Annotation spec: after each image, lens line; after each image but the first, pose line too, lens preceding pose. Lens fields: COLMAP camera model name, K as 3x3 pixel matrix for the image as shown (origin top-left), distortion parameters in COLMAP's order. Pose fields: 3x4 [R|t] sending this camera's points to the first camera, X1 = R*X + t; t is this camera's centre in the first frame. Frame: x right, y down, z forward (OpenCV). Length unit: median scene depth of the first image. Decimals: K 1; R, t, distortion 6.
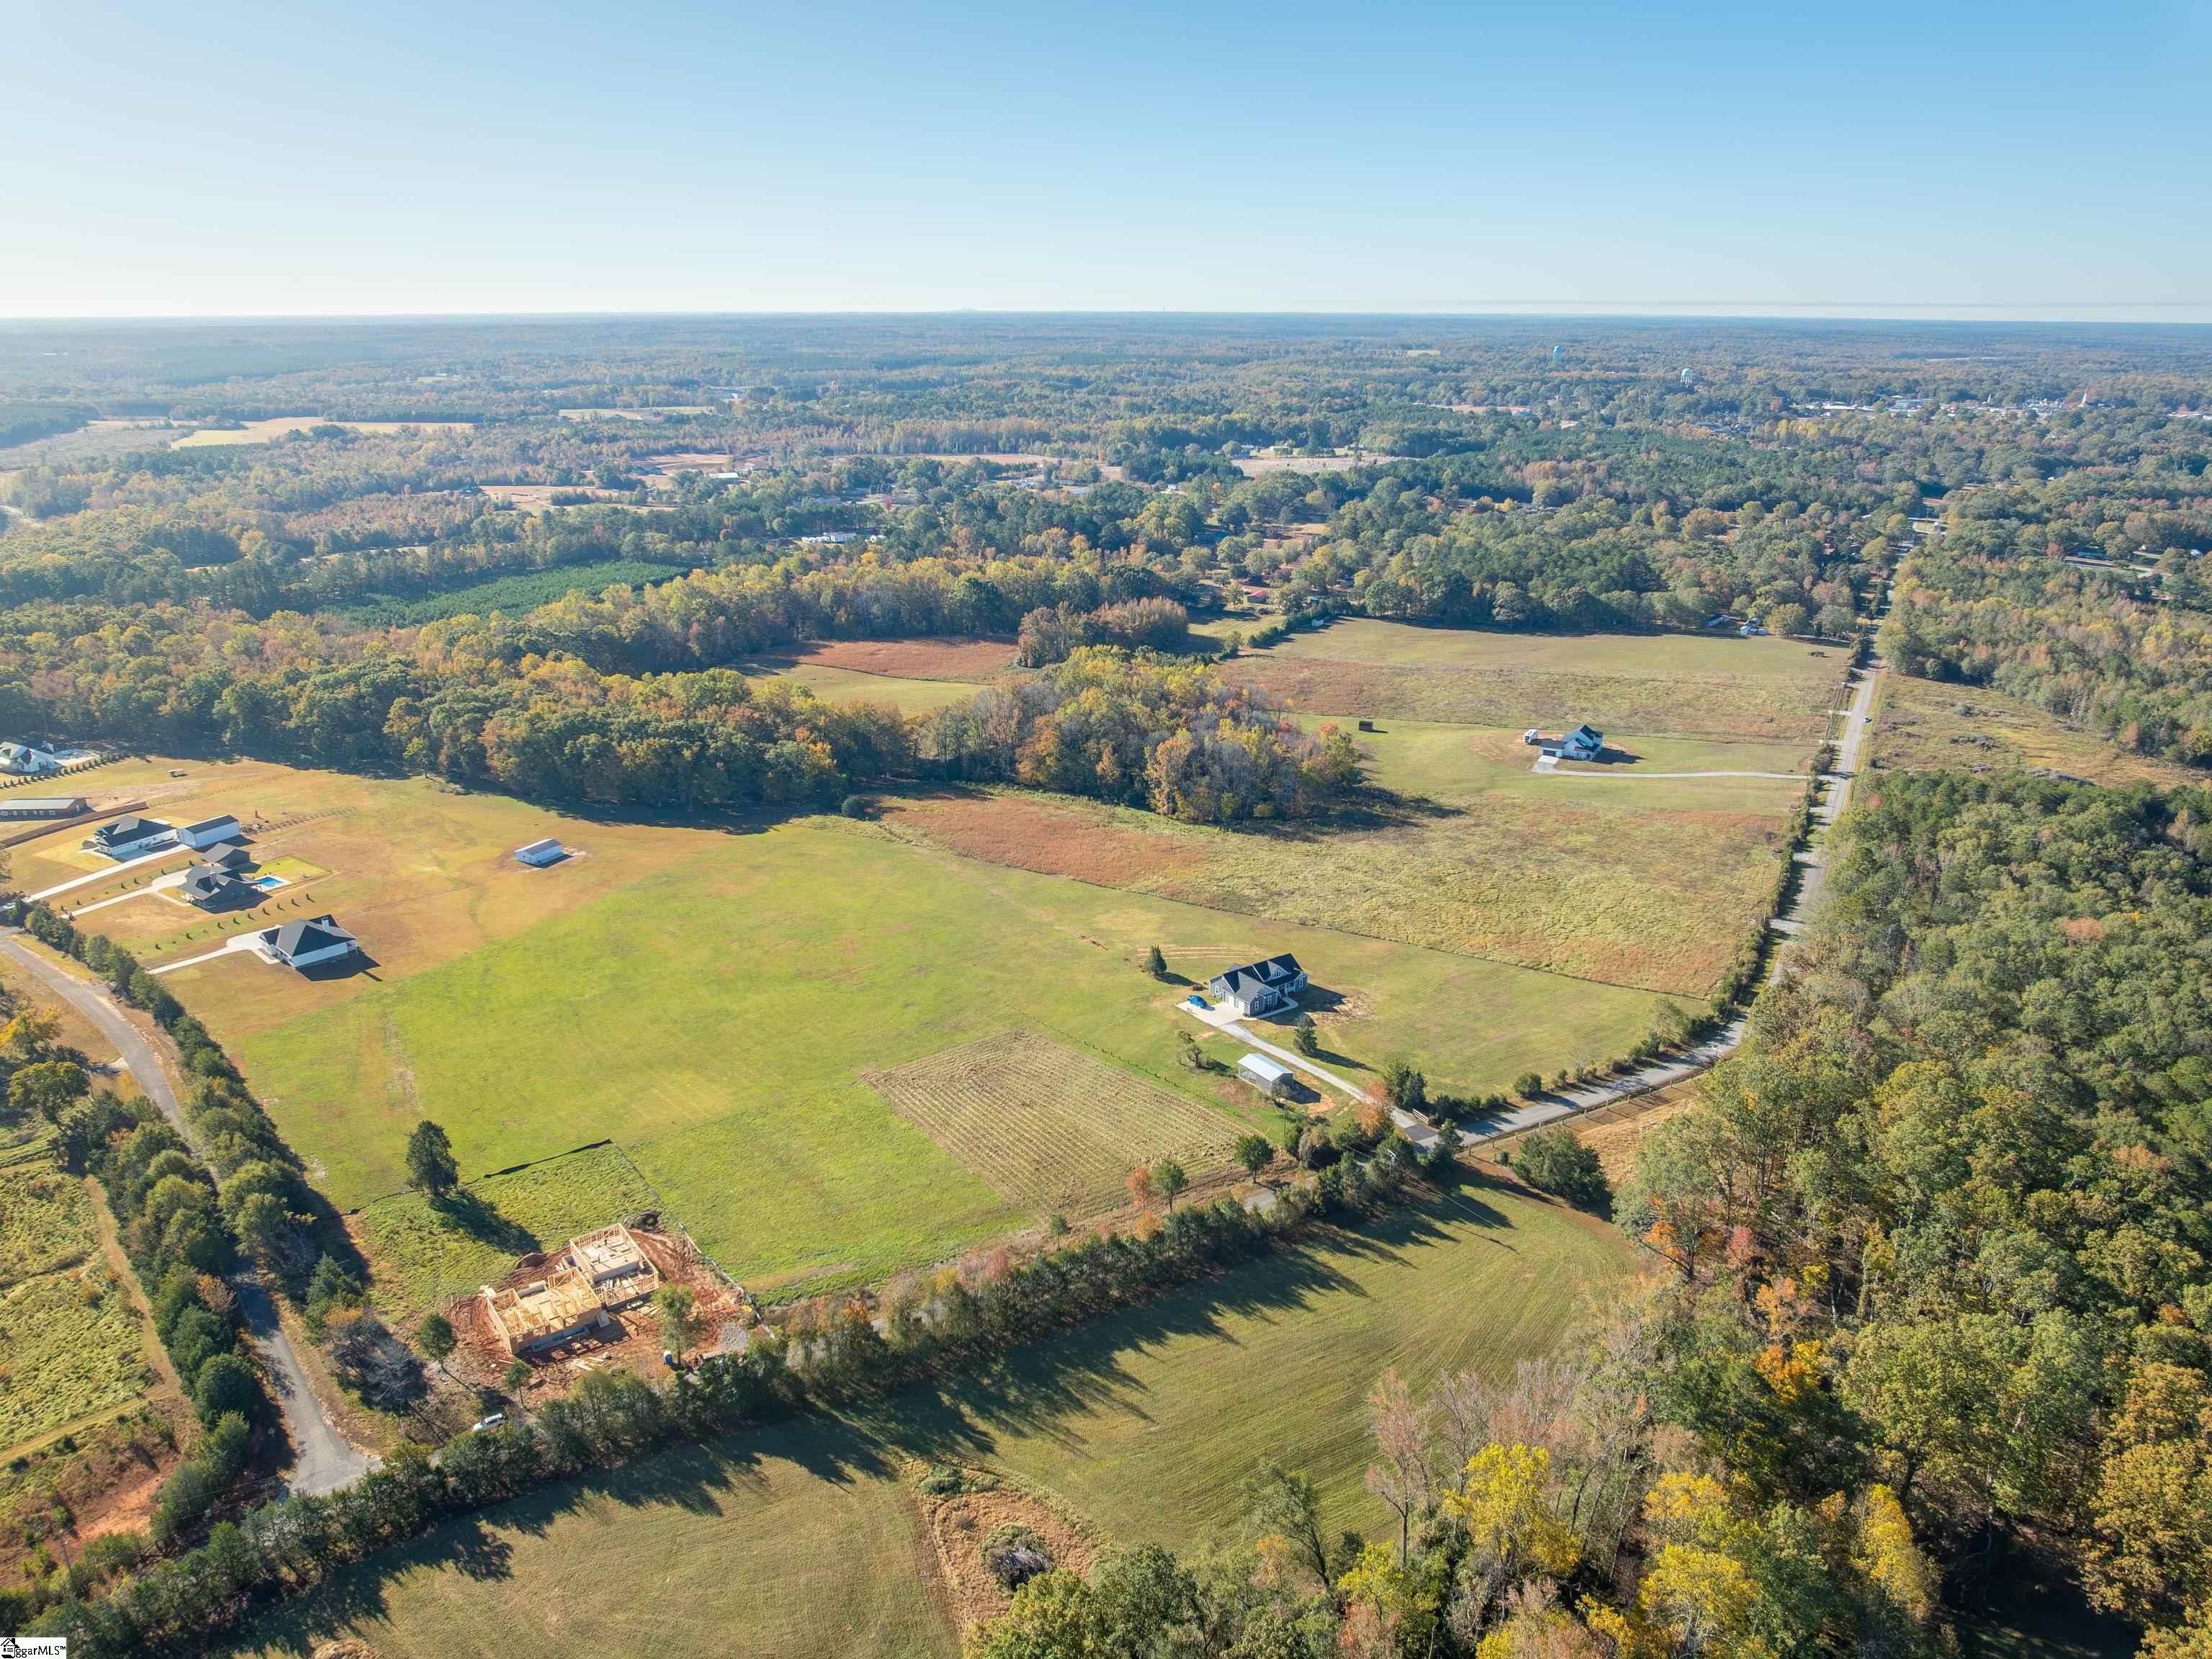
lens RADIAL K [[1551.7, 0, 1114.7], [0, 1551.7, 821.6], [0, 0, 1]] dist [-0.036447, -0.003131]
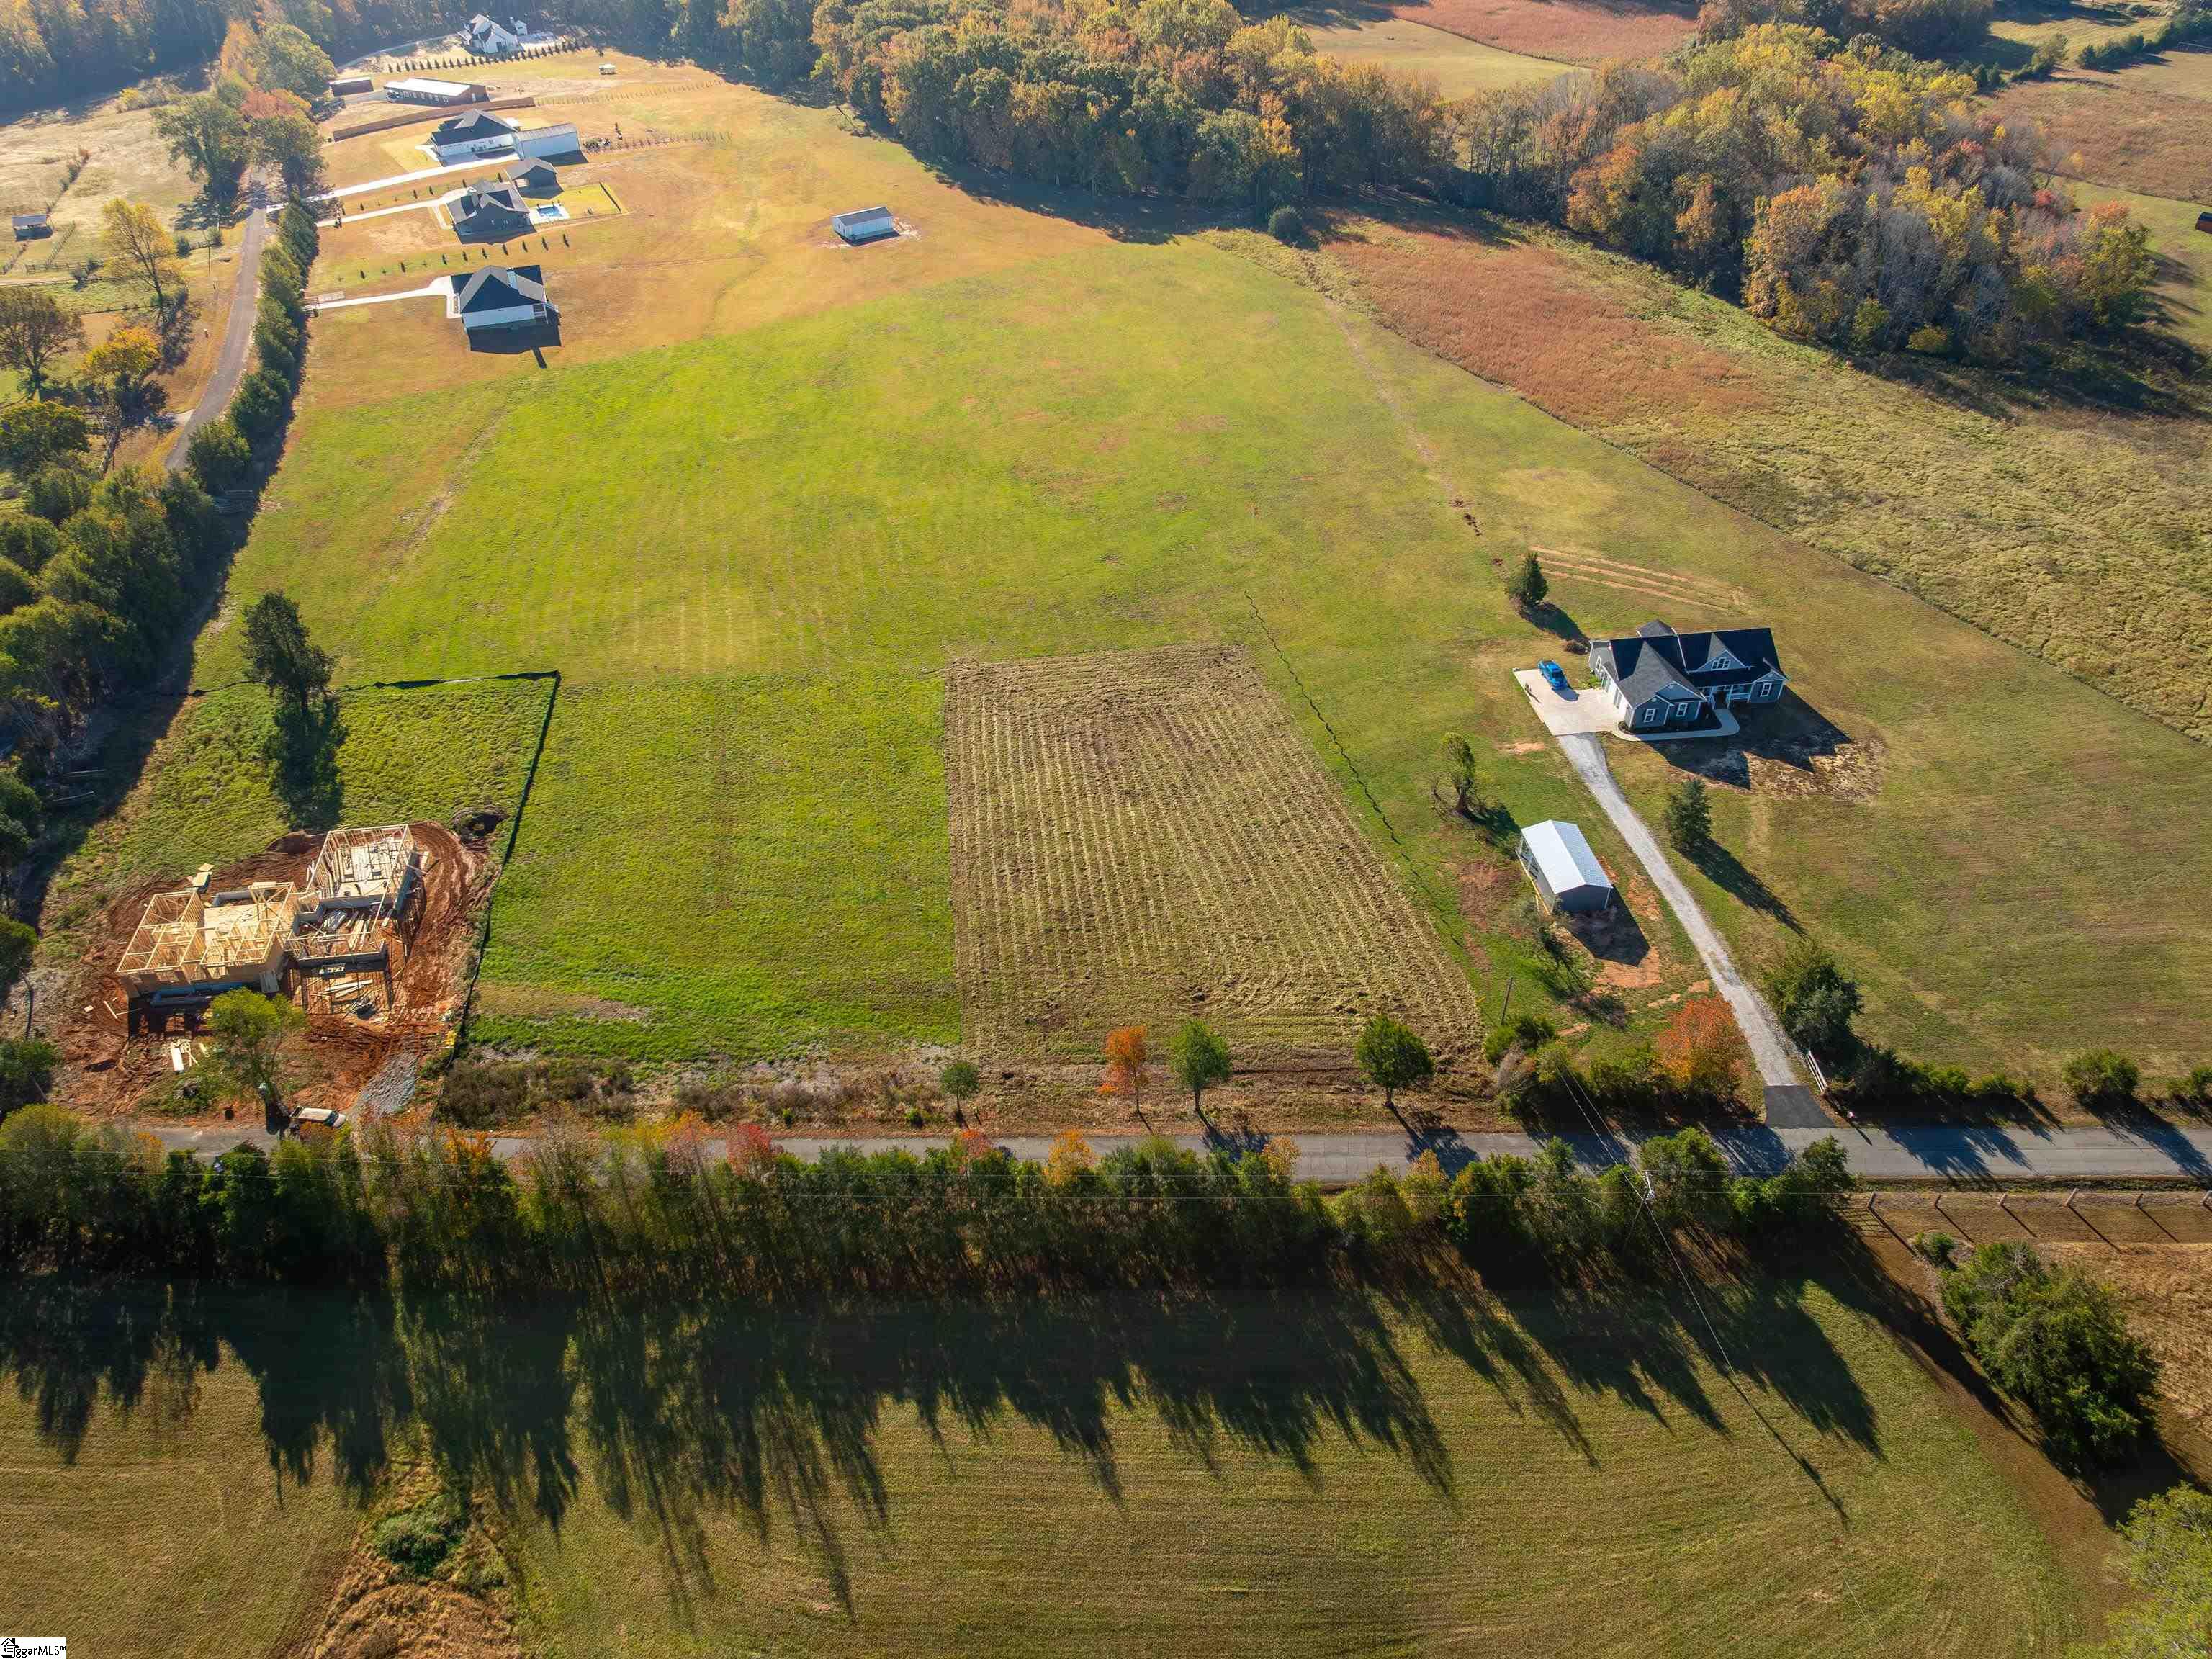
lens RADIAL K [[1558.2, 0, 1111.9], [0, 1558.2, 821.4], [0, 0, 1]] dist [-0.001372, -0.063198]
pose [[0.877653, 0.295806, -0.377127, 0.100386], [-0.145810, 0.914320, 0.377833, -0.016838], [0.456580, -0.276618, 0.845587, 0.317275]]
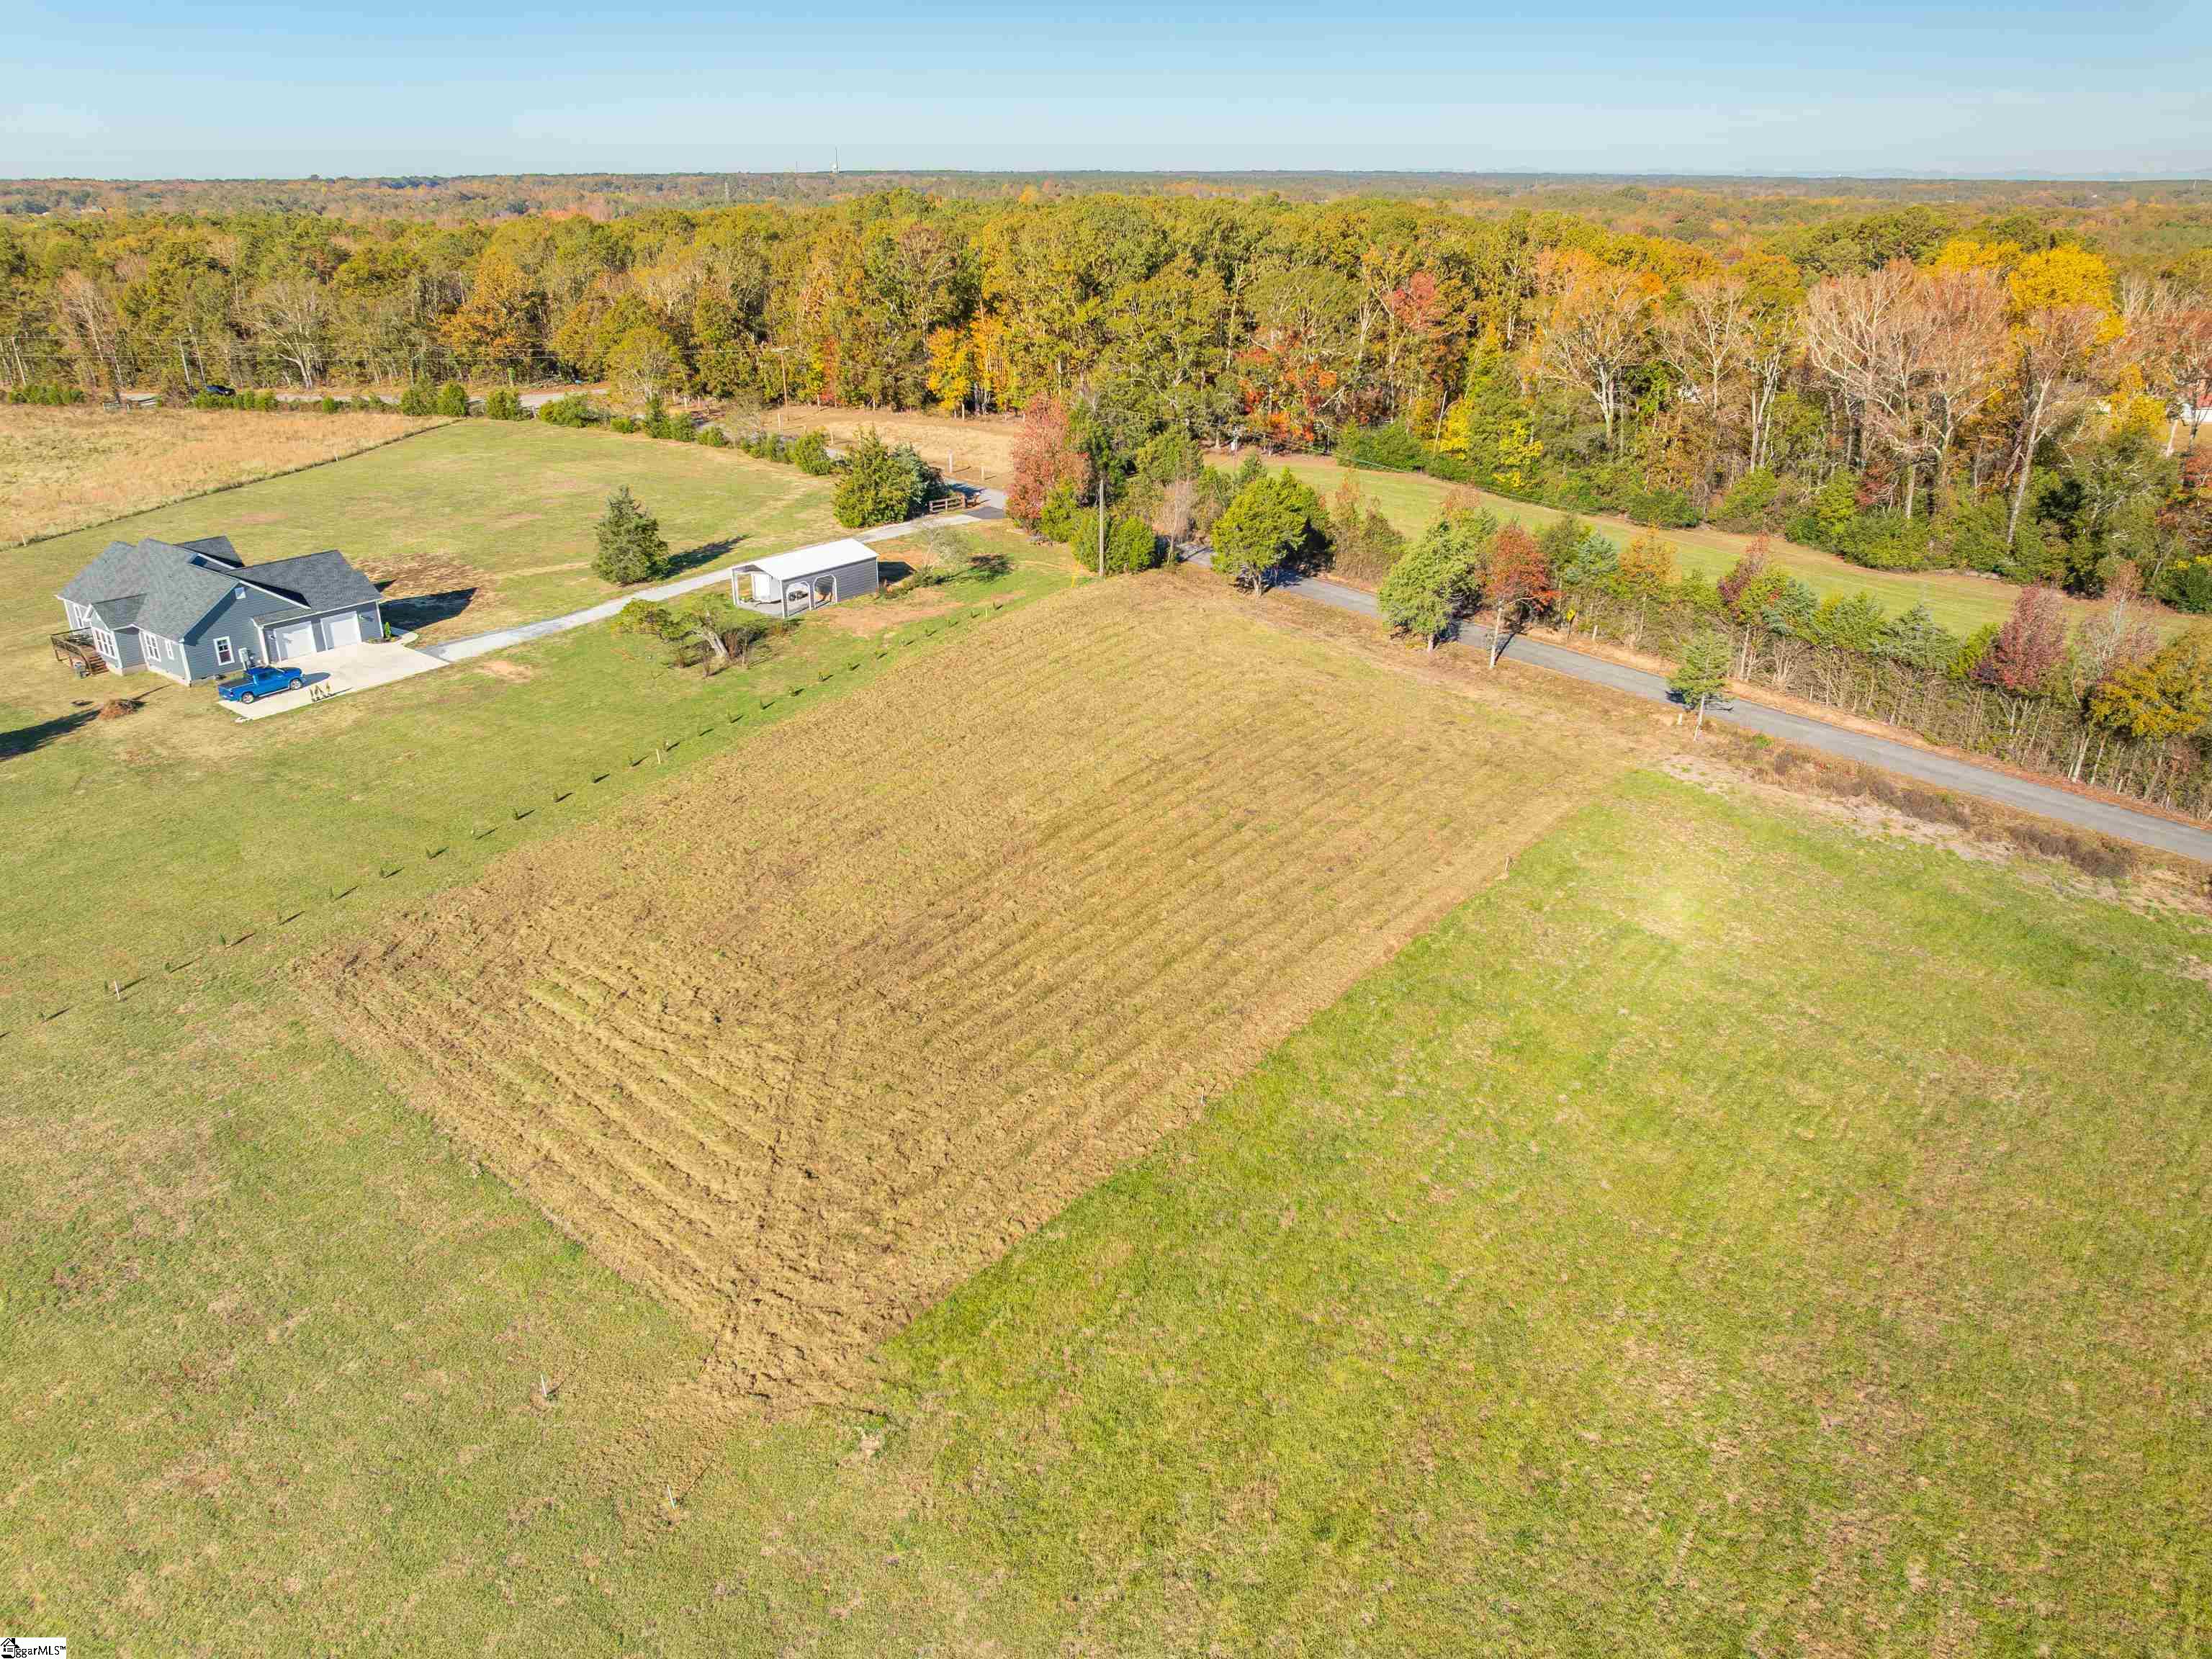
lens RADIAL K [[1551.7, 0, 1114.7], [0, 1551.7, 821.6], [0, 0, 1]] dist [-0.036447, -0.003131]
pose [[-0.281088, -0.374088, 0.883769, -0.189757], [0.302473, 0.839427, 0.451522, 0.038727], [-0.910769, 0.394234, -0.122801, 0.641677]]
